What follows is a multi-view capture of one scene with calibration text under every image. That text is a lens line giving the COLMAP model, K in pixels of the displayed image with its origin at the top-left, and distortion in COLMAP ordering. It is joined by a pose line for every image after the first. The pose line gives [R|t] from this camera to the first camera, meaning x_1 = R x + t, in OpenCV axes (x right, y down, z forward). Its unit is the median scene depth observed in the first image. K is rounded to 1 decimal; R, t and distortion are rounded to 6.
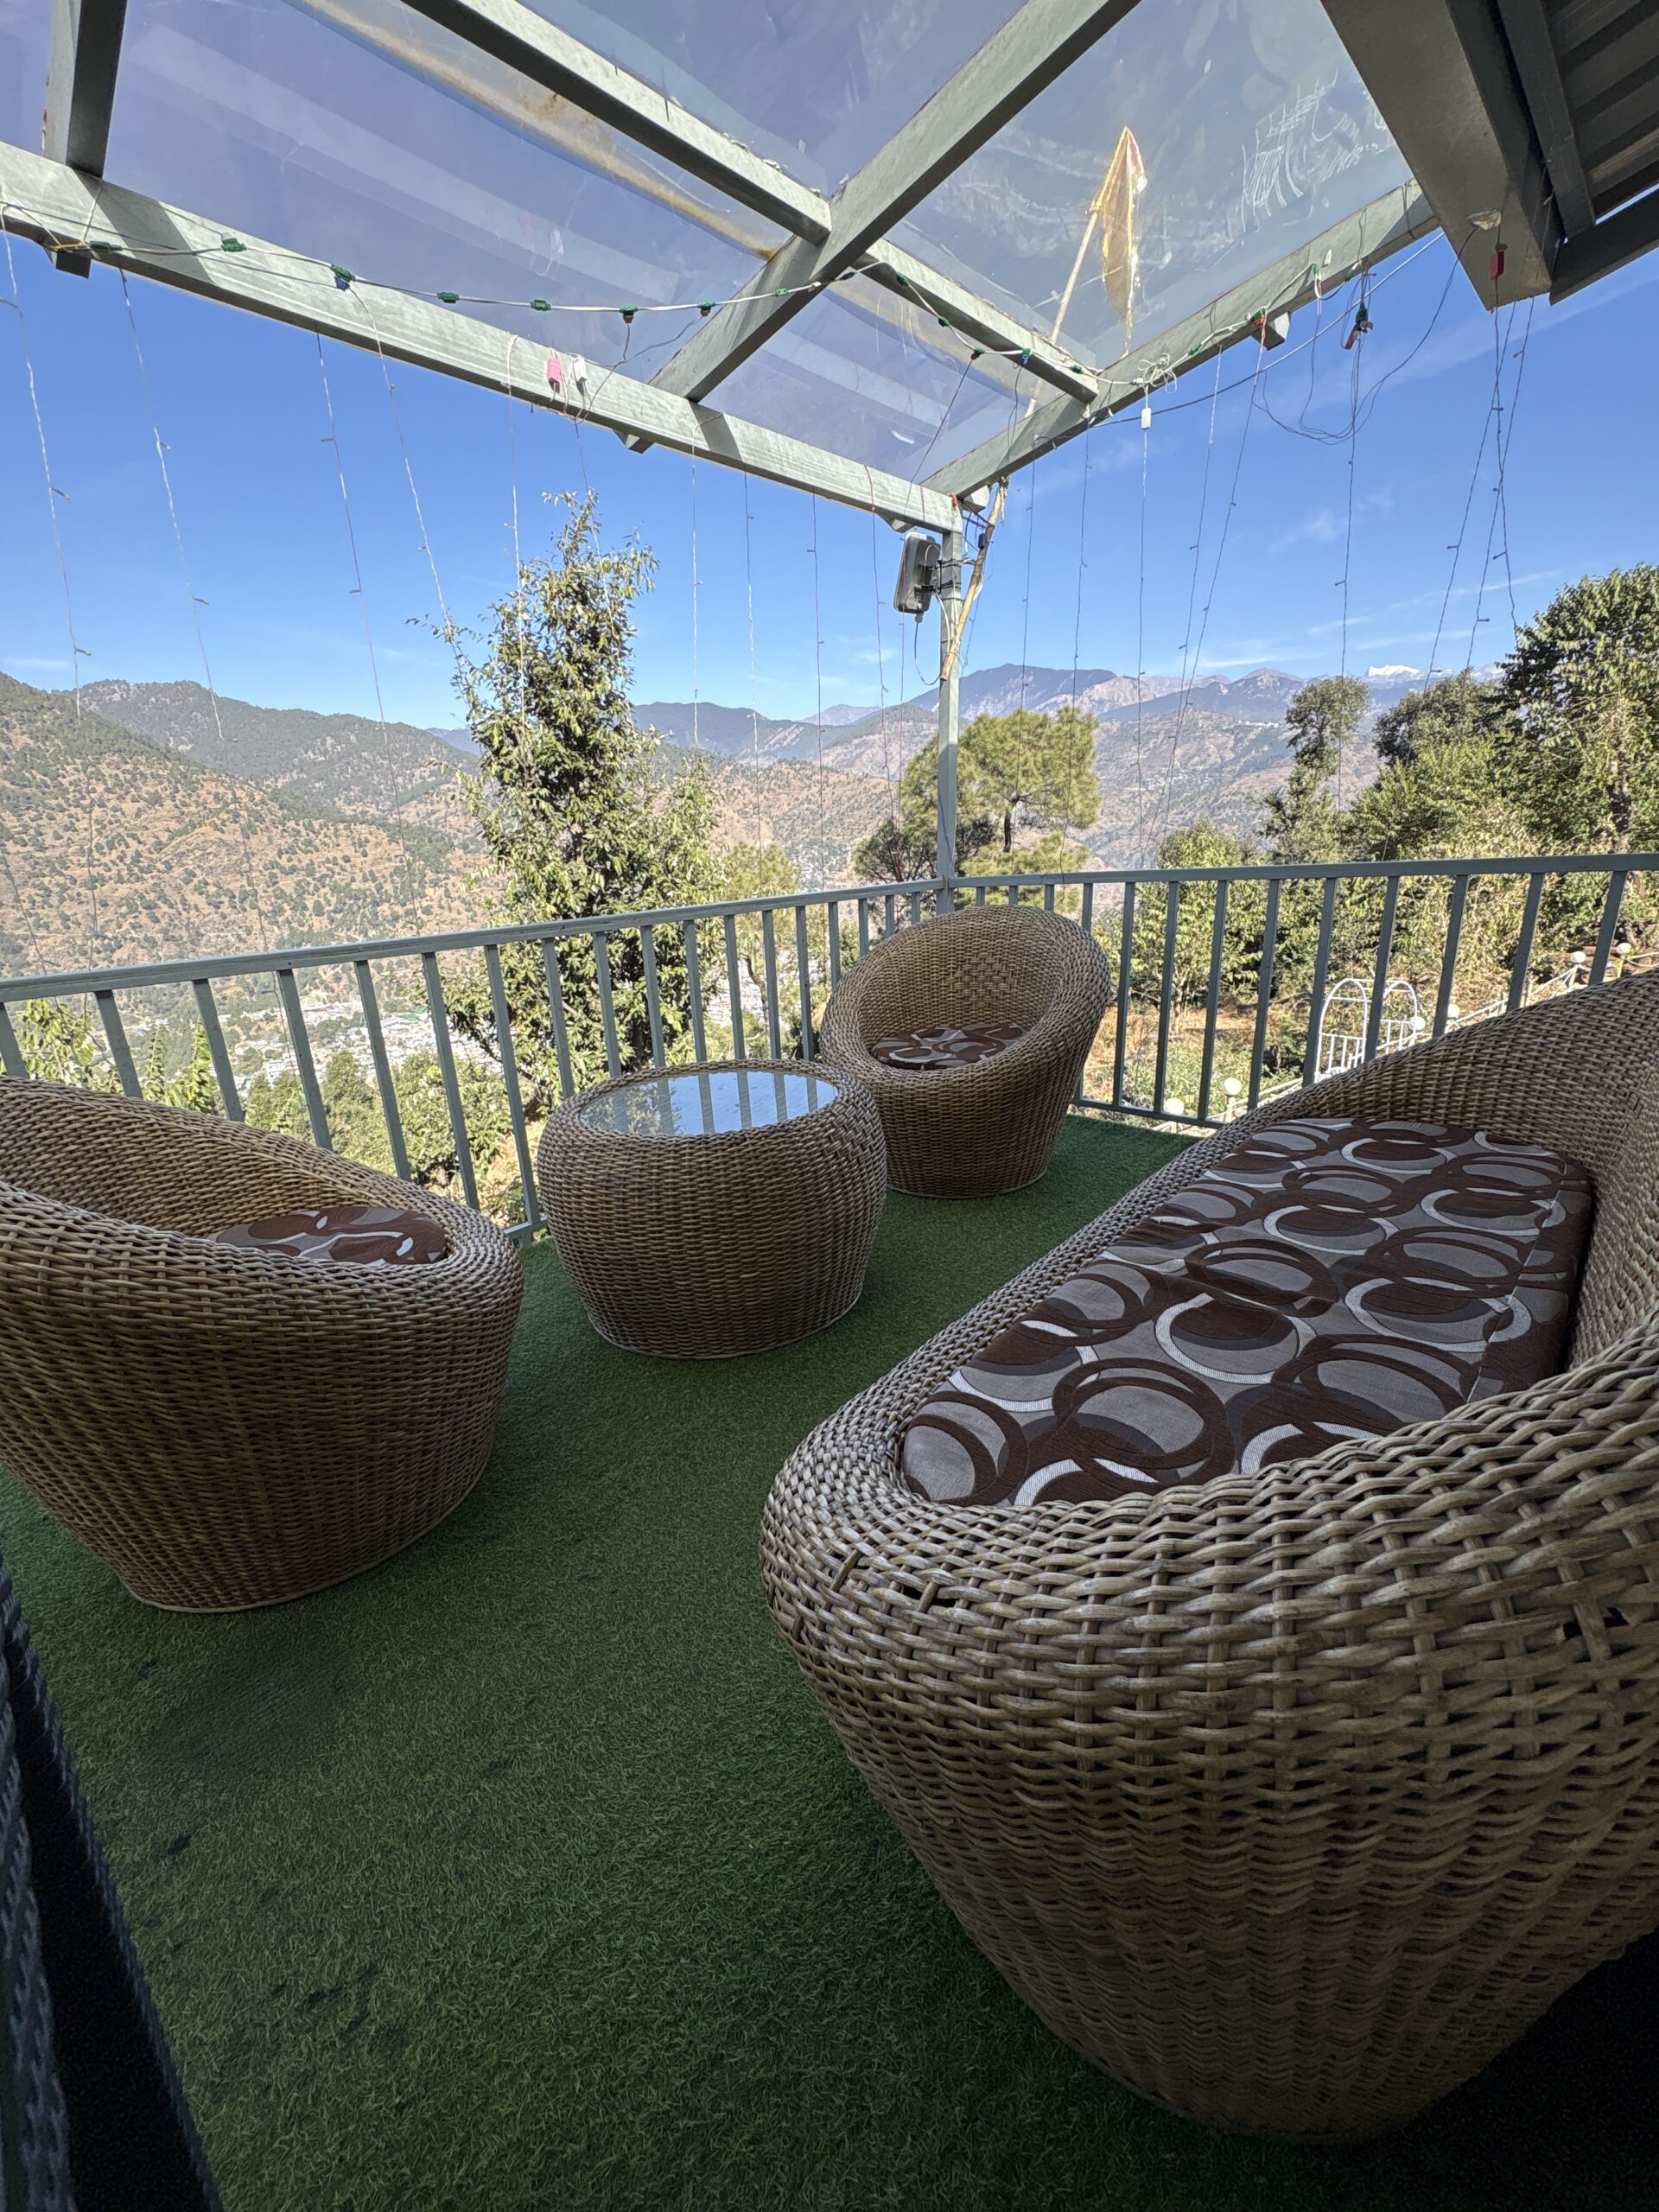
lens RADIAL K [[872.3, 0, 828.5], [0, 872.3, 1097.4], [0, 0, 1]] dist [-0.001354, -0.000114]
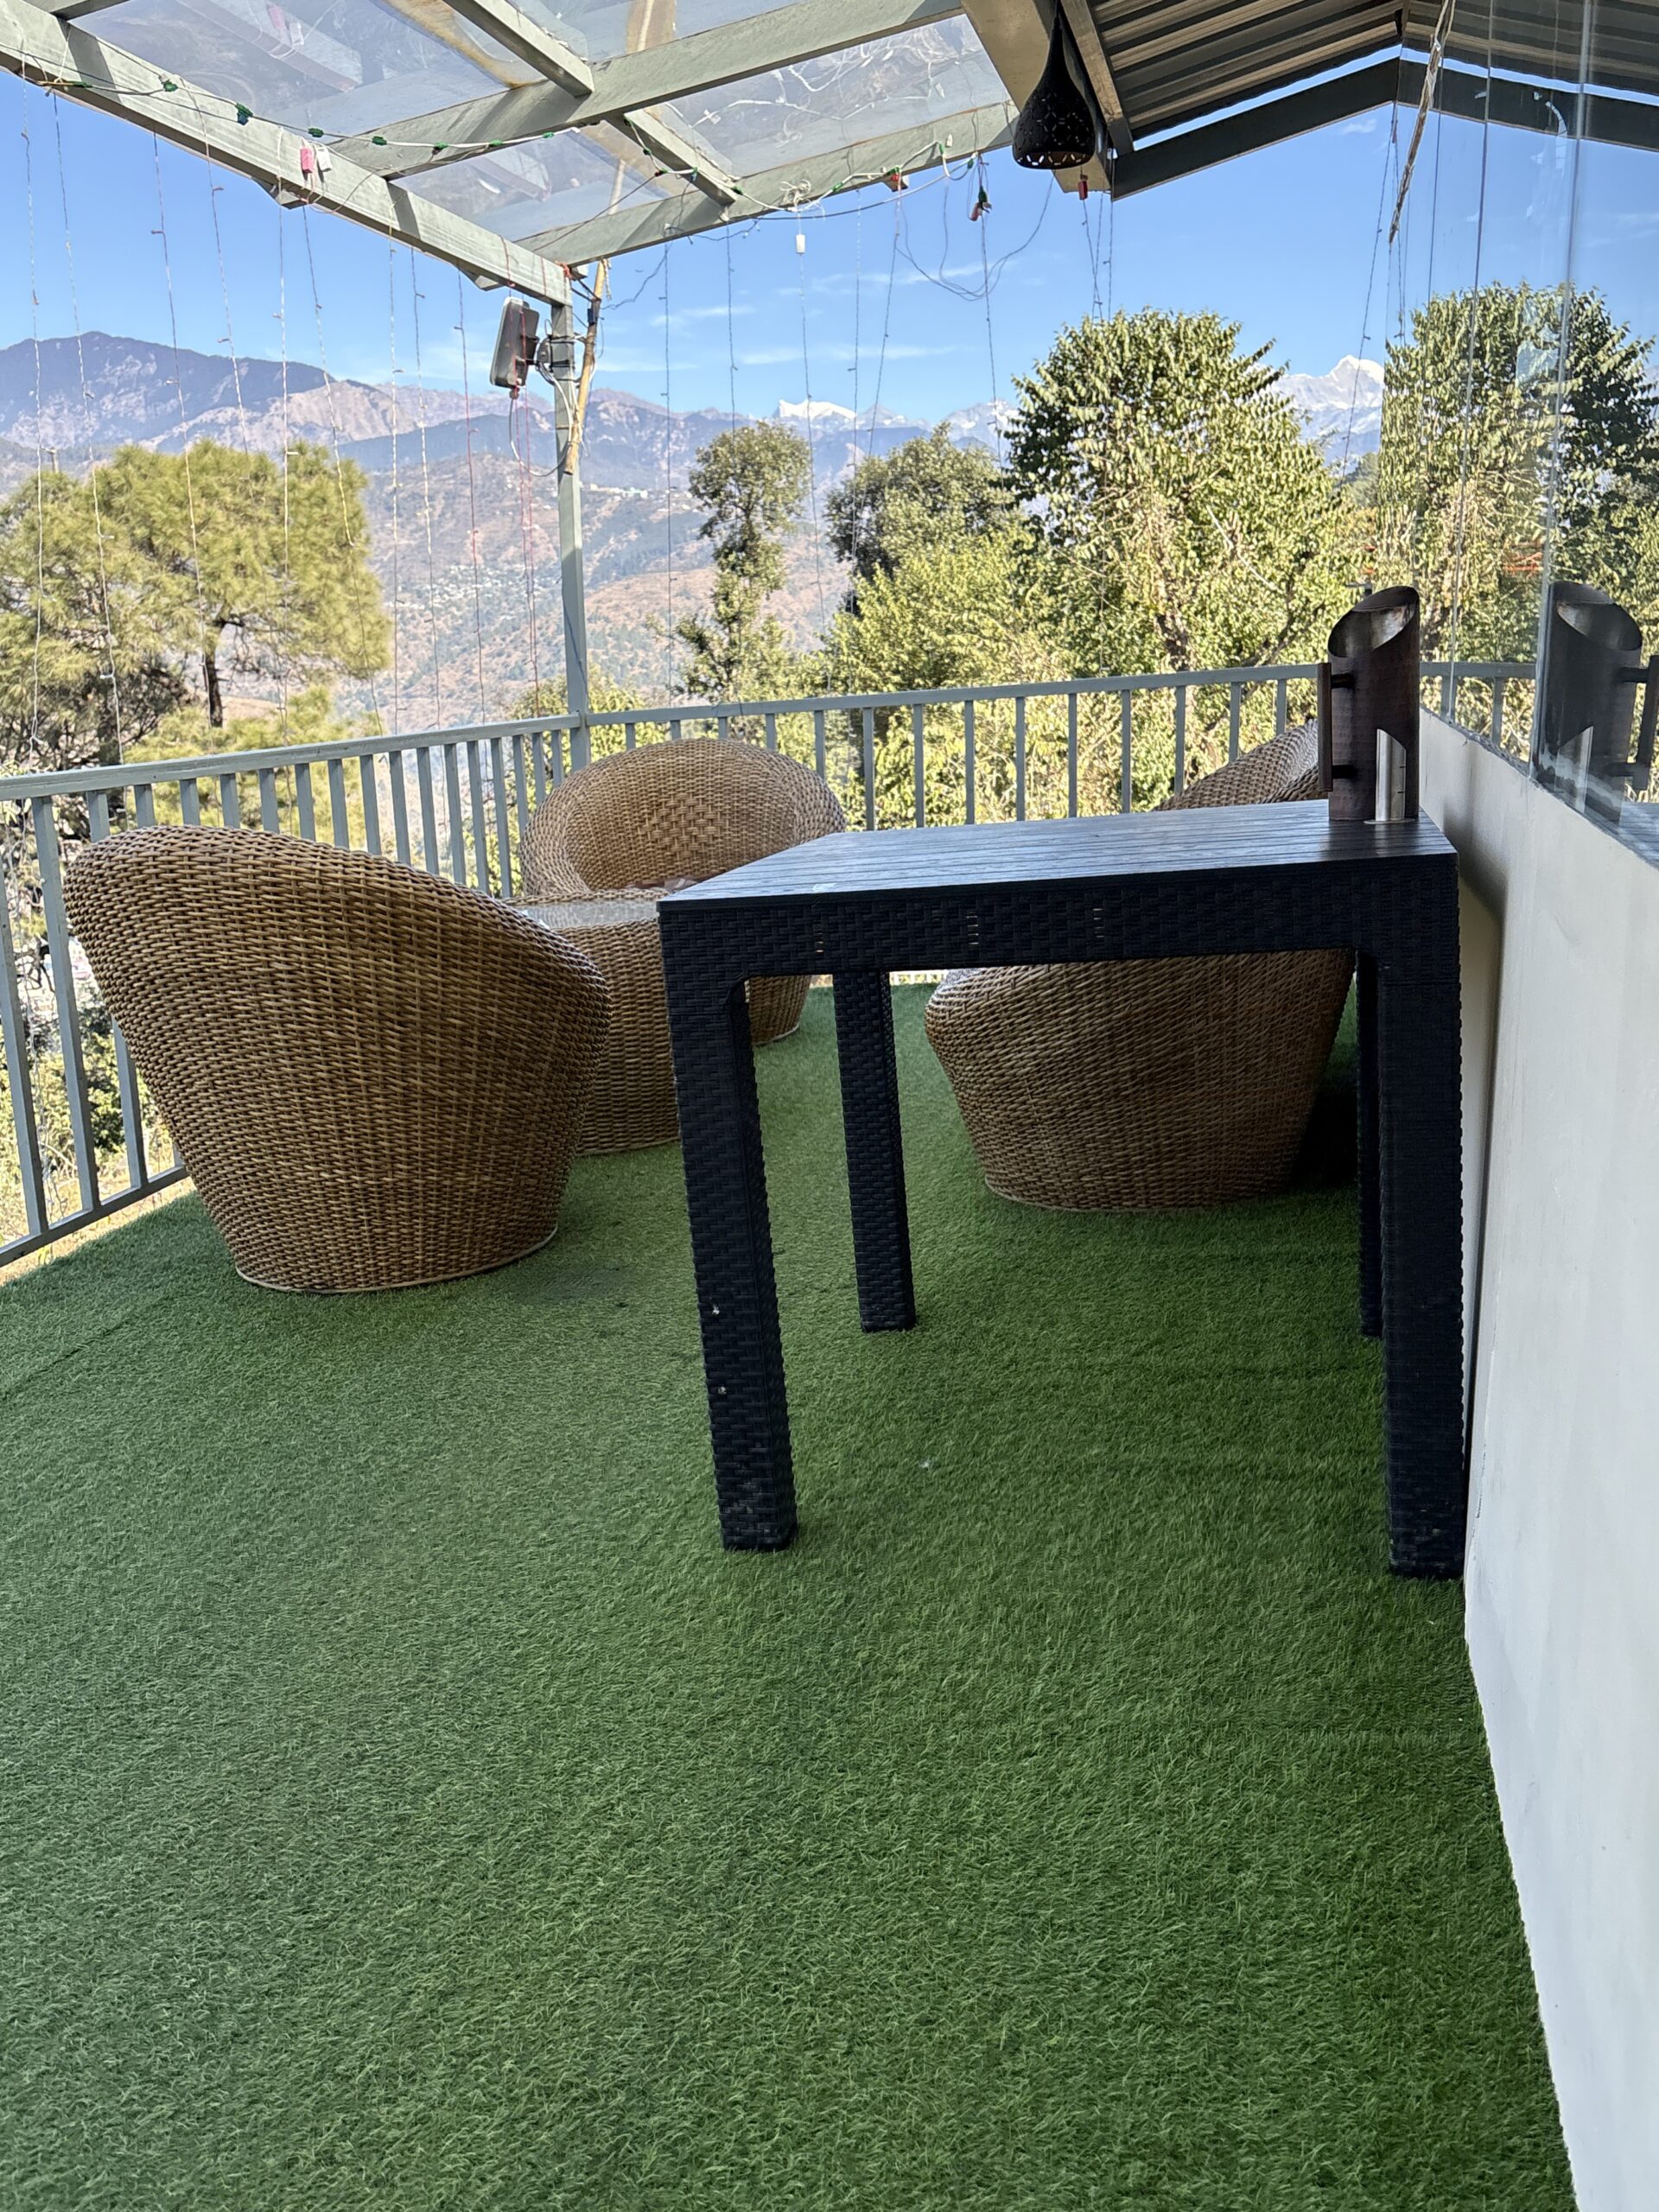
lens RADIAL K [[1857.0, 0, 832.1], [0, 1857.0, 1104.6], [0, 0, 1]] dist [0.030749, -0.019710]
pose [[0.857692, -0.112921, 0.501610, -0.783039], [0.151246, 0.987832, -0.036235, 0.272913], [-0.491415, 0.106944, 0.864335, -0.752217]]
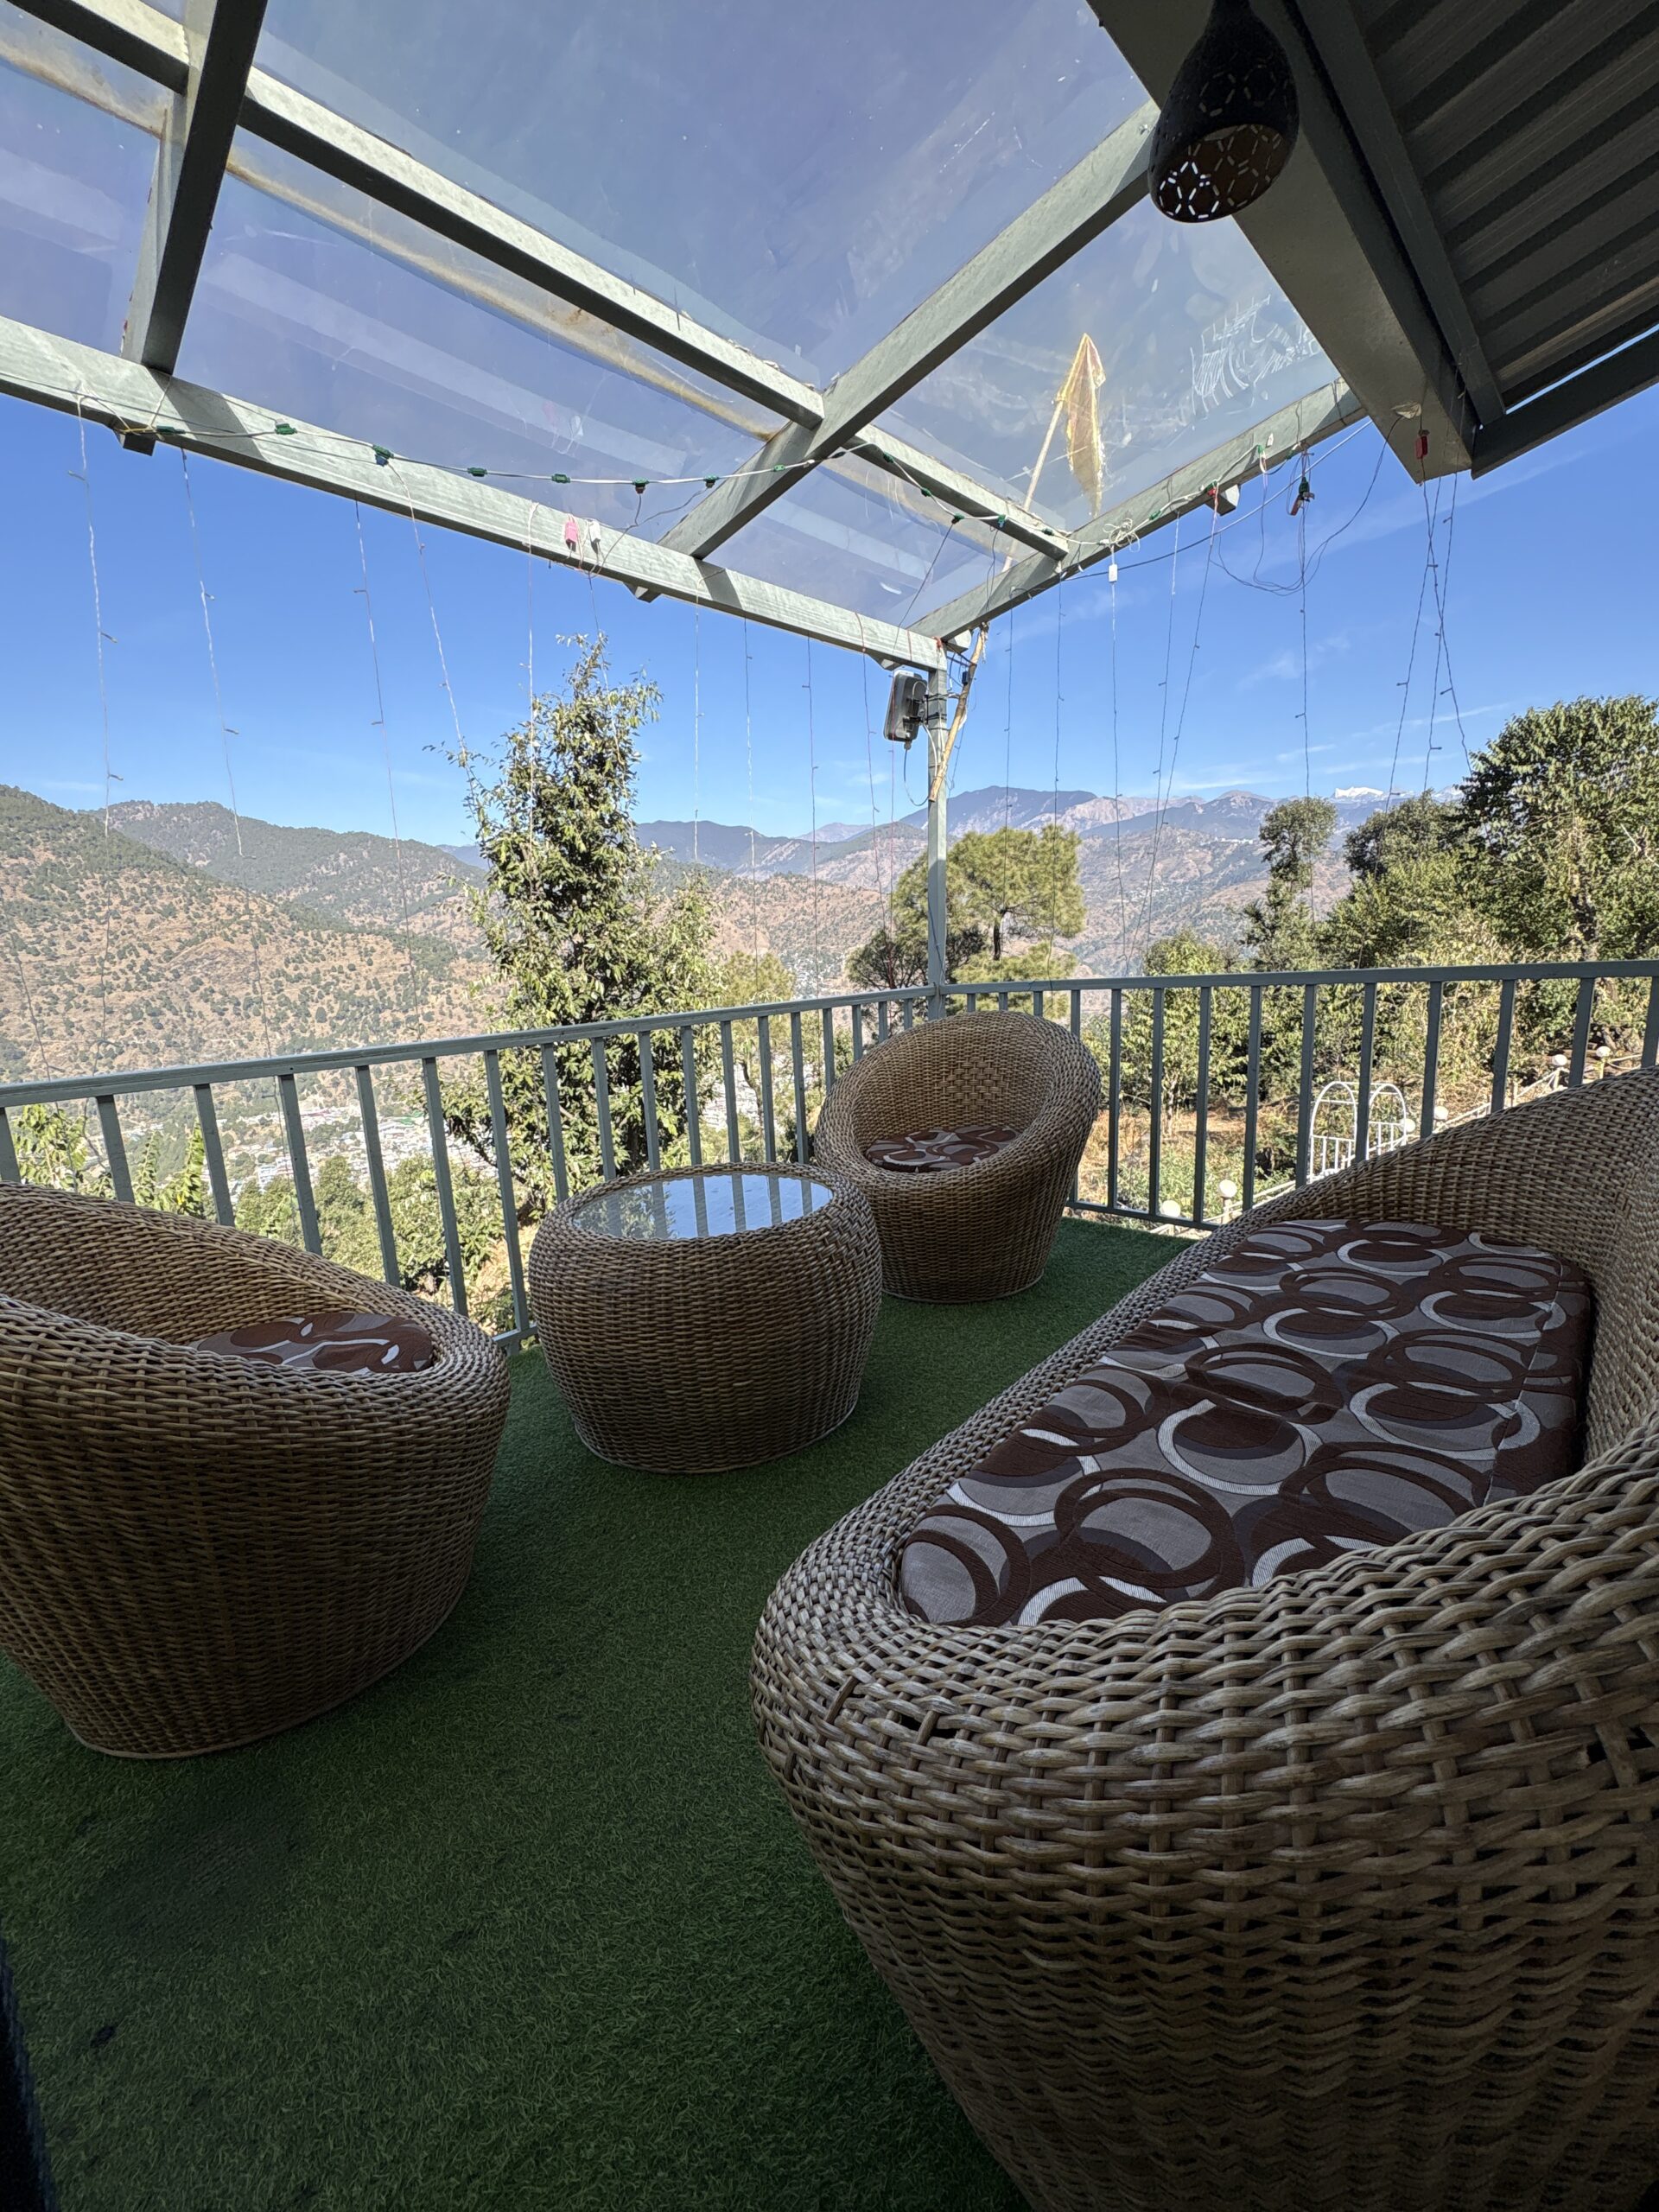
lens RADIAL K [[872.3, 0, 828.7], [0, 872.3, 1098.5], [0, 0, 1]] dist [-0.001354, -0.000114]
pose [[0.999980, -0.001991, 0.005926, 0.000598], [0.002670, 0.993141, -0.116893, 0.000863], [-0.005652, 0.116906, 0.993127, -0.005138]]
